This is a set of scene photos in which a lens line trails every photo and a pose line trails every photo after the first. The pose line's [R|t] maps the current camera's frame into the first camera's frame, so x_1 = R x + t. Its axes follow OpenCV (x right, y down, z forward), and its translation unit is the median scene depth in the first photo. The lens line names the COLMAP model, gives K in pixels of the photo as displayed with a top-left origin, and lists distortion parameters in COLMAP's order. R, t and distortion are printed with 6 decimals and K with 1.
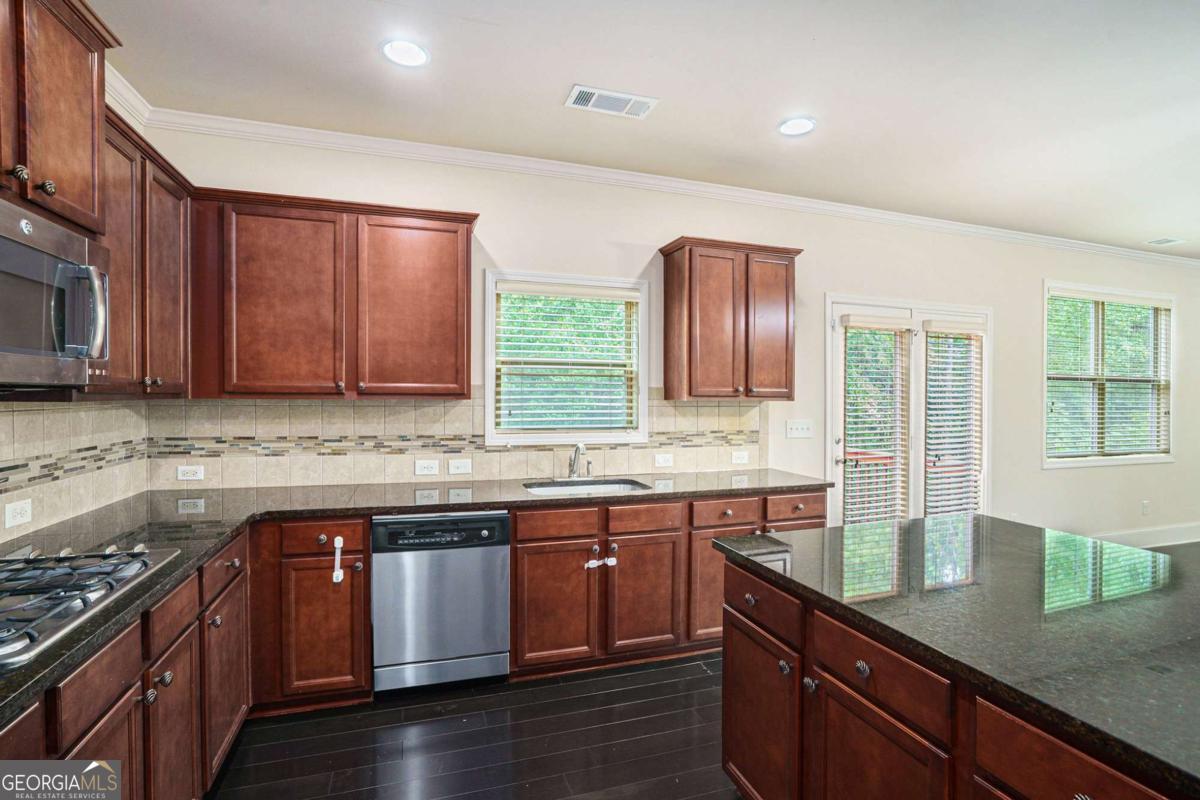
lens RADIAL K [[580.4, 0, 590.3], [0, 580.4, 399.3], [0, 0, 1]] dist [-0.056252, 0.024380]
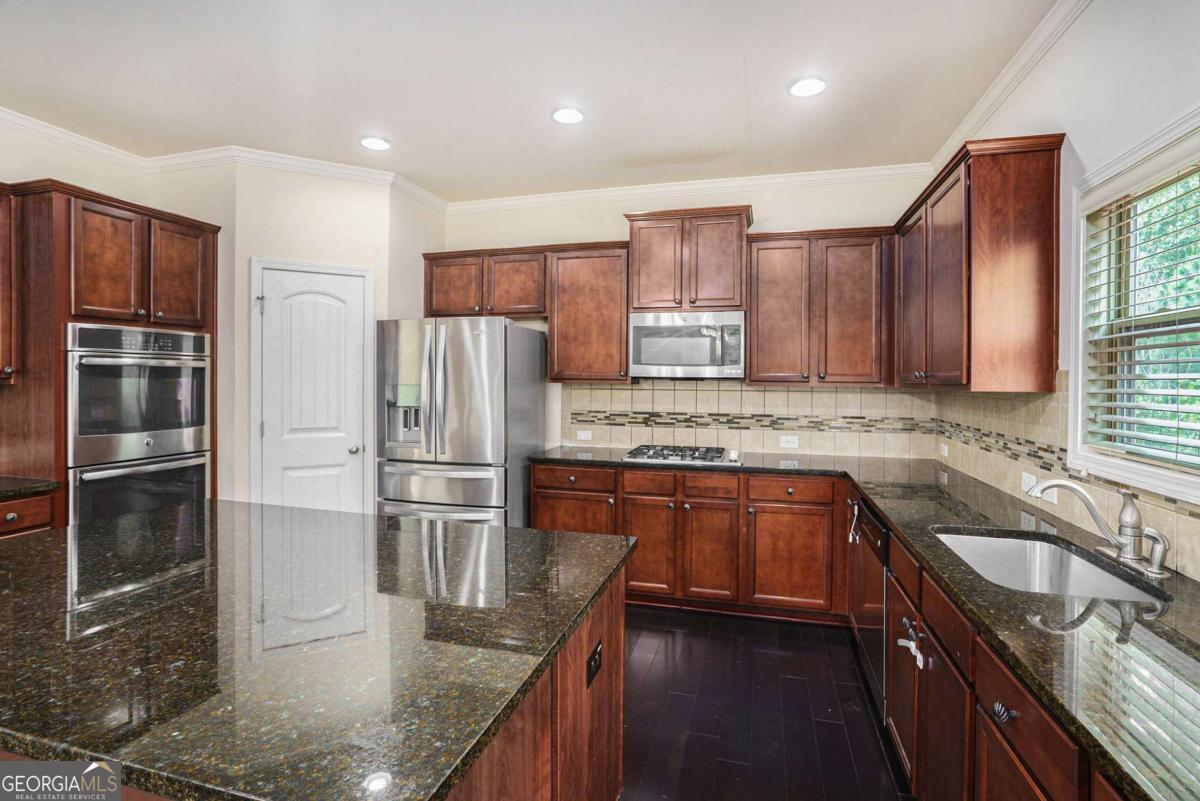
lens RADIAL K [[580.4, 0, 590.3], [0, 580.4, 399.8], [0, 0, 1]] dist [-0.056252, 0.024380]
pose [[-0.569396, 0.018565, -0.821853, 0.634631], [-0.020383, 0.999119, 0.036690, -0.004865], [0.821810, 0.037643, -0.568516, 0.943571]]
